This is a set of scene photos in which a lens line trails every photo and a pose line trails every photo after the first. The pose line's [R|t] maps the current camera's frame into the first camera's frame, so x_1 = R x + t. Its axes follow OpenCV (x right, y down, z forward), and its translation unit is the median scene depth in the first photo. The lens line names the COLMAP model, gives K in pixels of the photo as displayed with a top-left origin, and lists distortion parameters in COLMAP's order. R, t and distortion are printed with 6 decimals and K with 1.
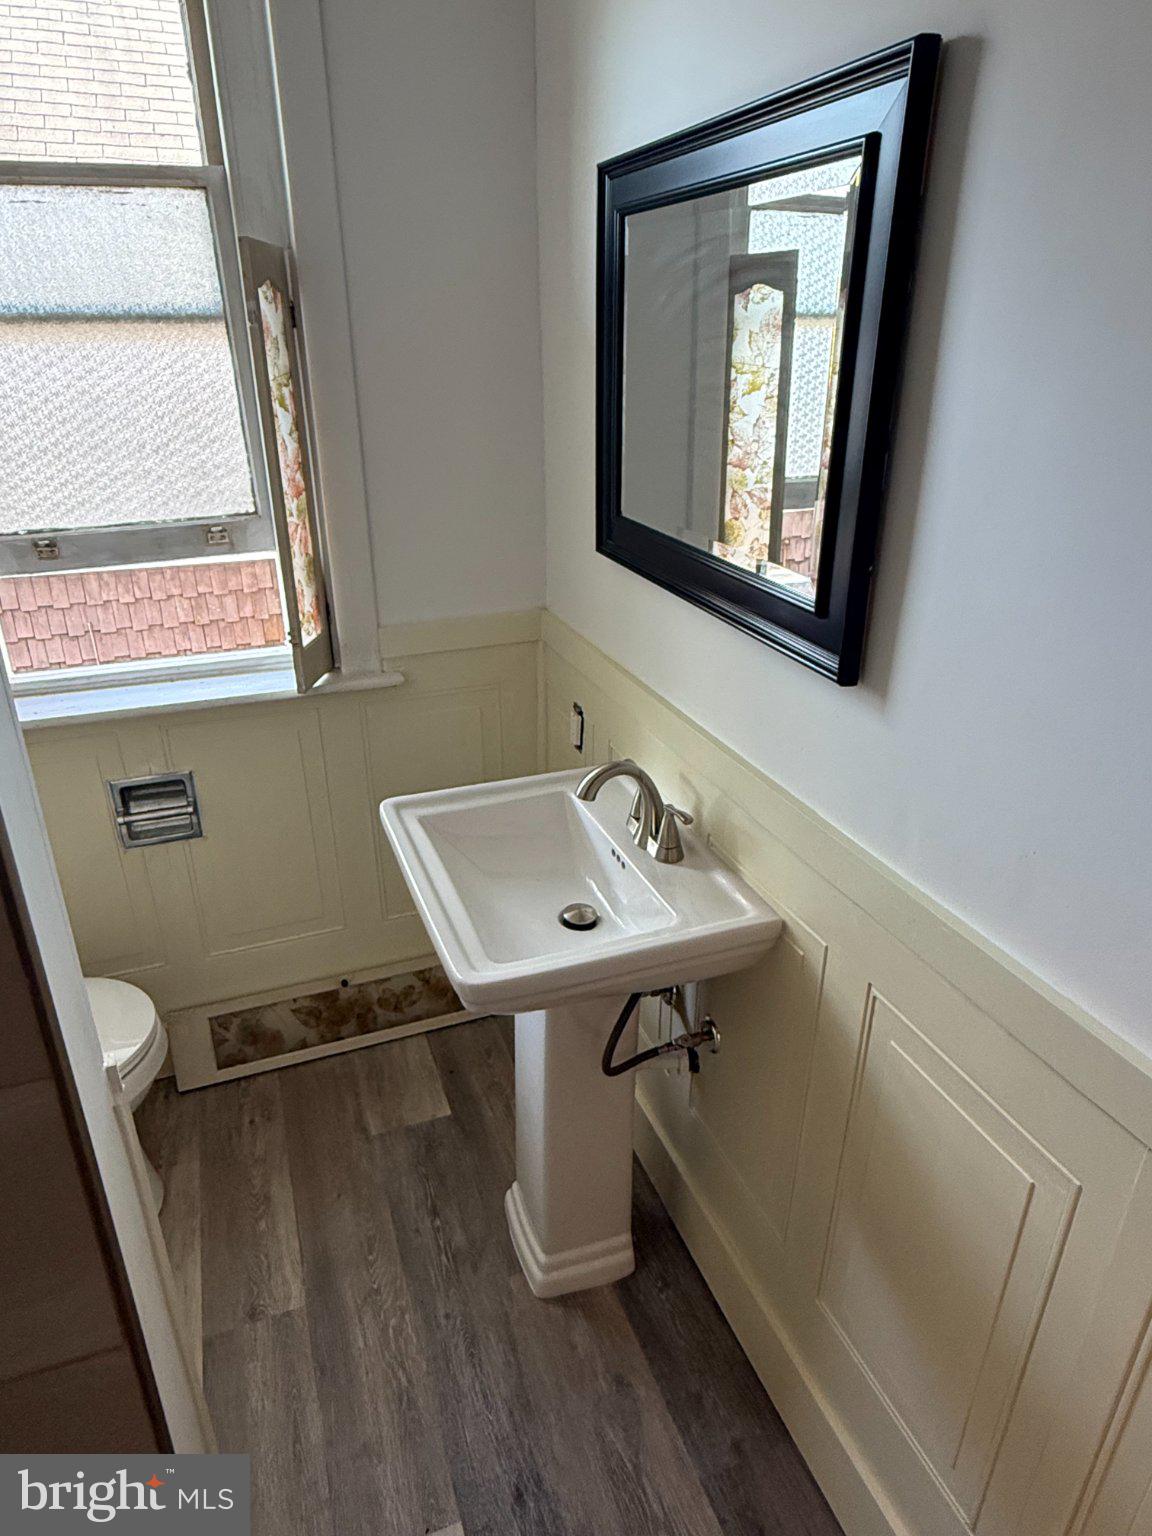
lens RADIAL K [[938.8, 0, 573.1], [0, 938.8, 760.8], [0, 0, 1]] dist [0.003186, 0.000073]
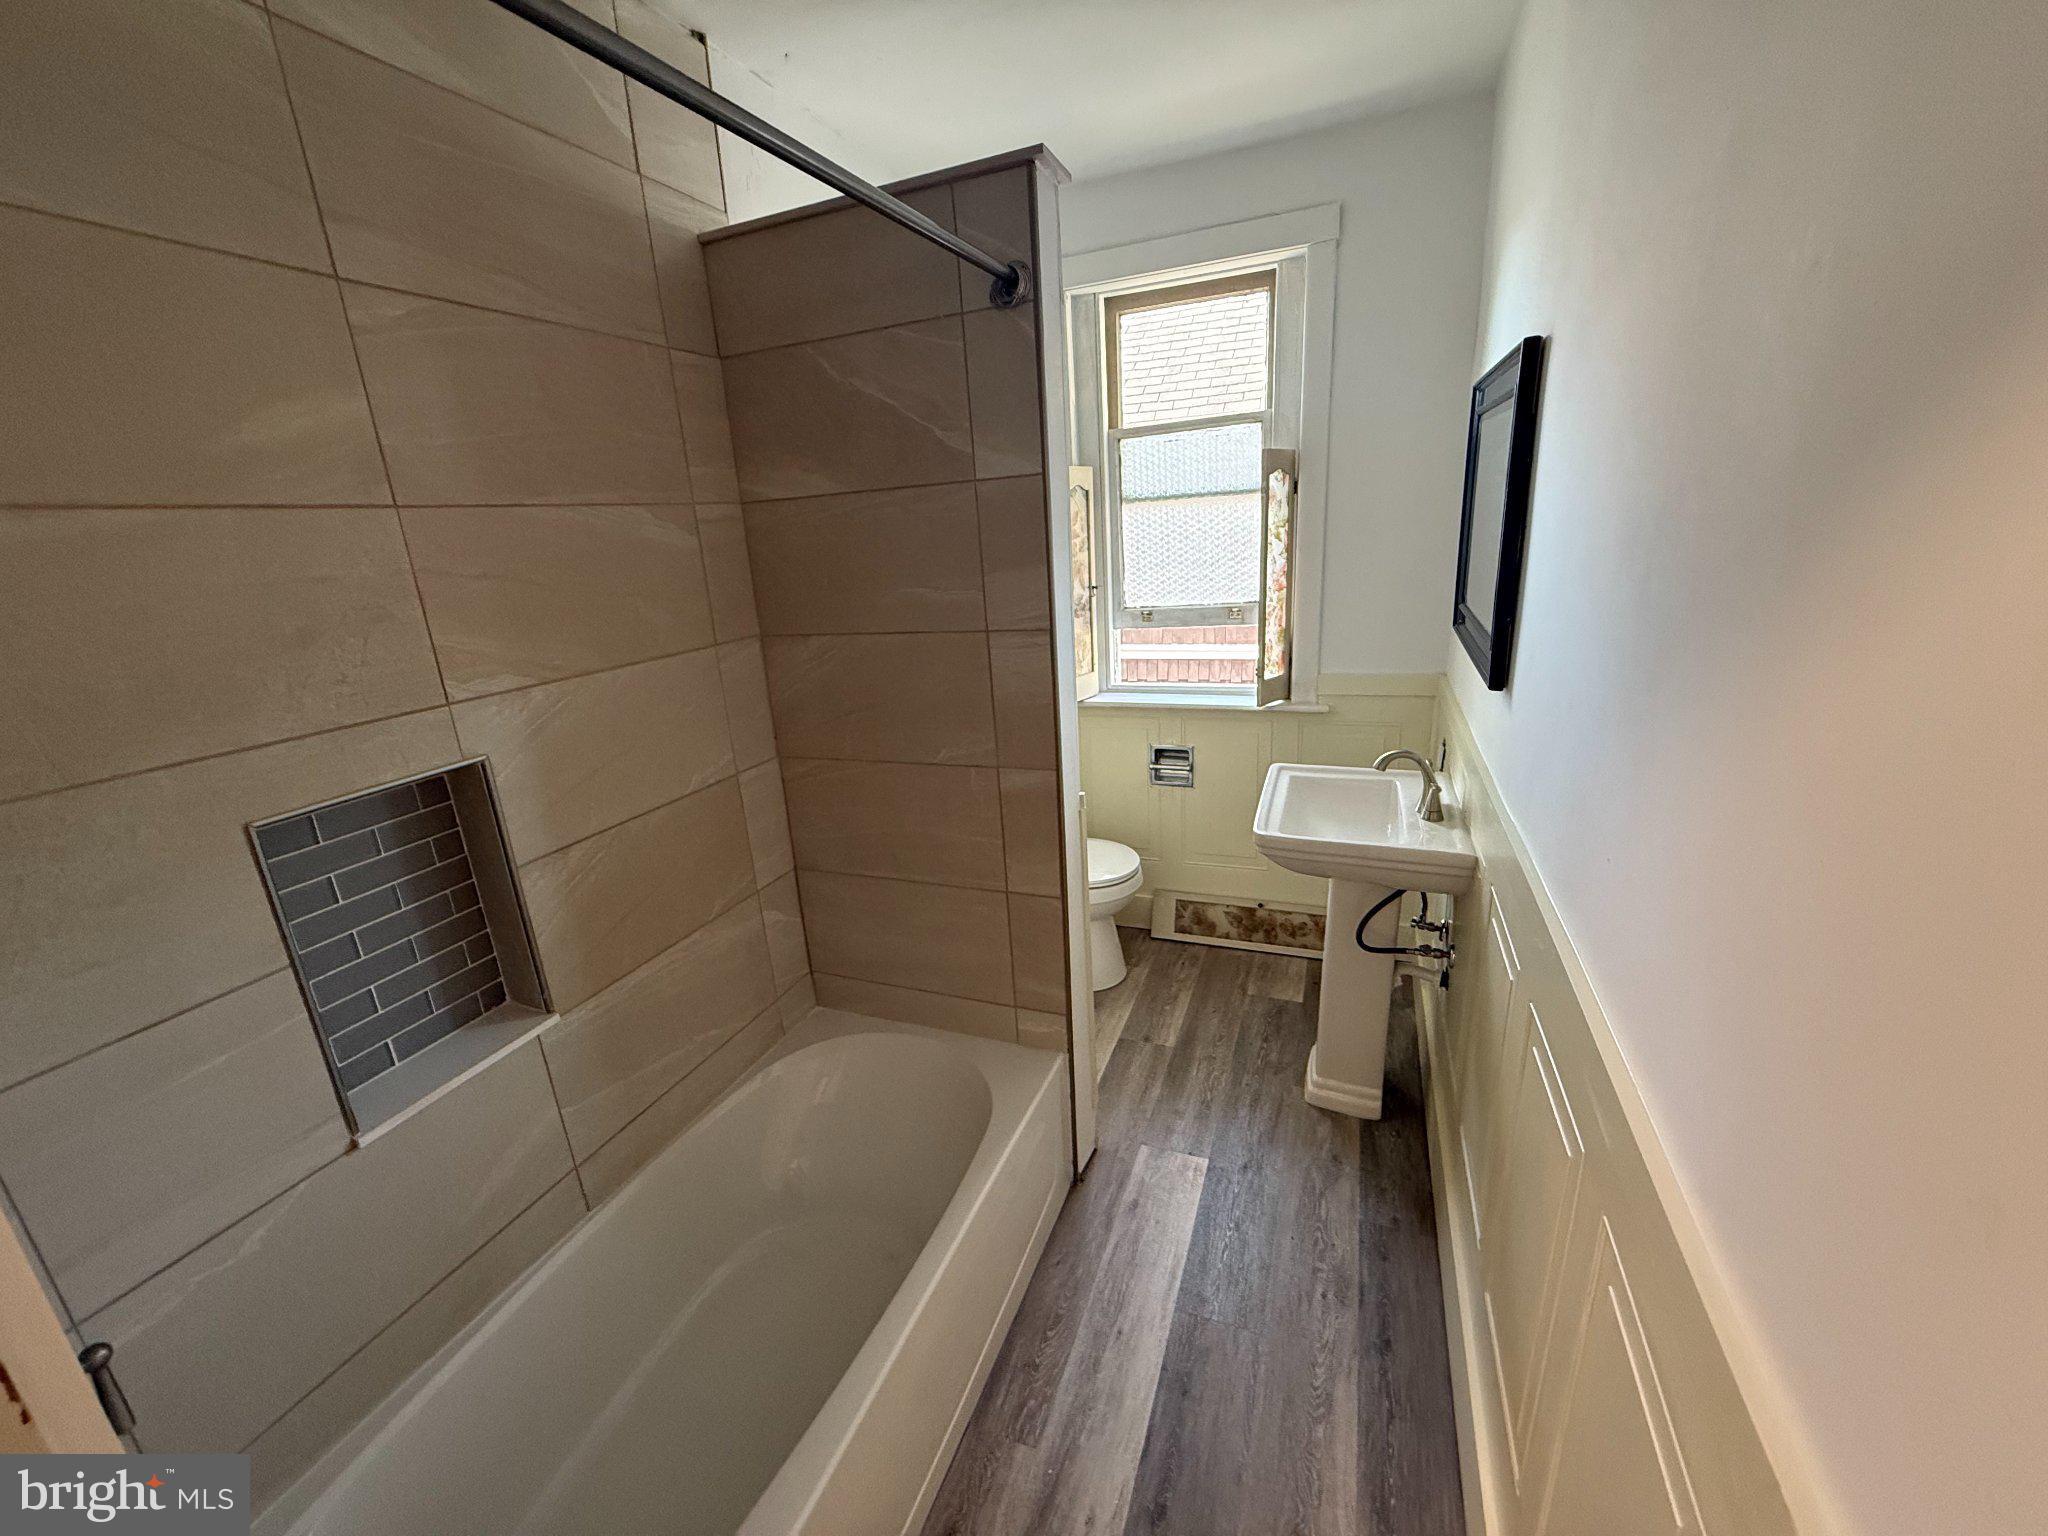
lens RADIAL K [[825.1, 0, 1029.7], [0, 825.1, 770.6], [0, 0, 1]] dist [0.000706, 0.000258]
pose [[0.745736, 0.155715, -0.647789, 0.376982], [-0.215626, 0.976382, -0.013527, 0.147385], [0.630384, 0.149768, 0.761699, -0.353195]]
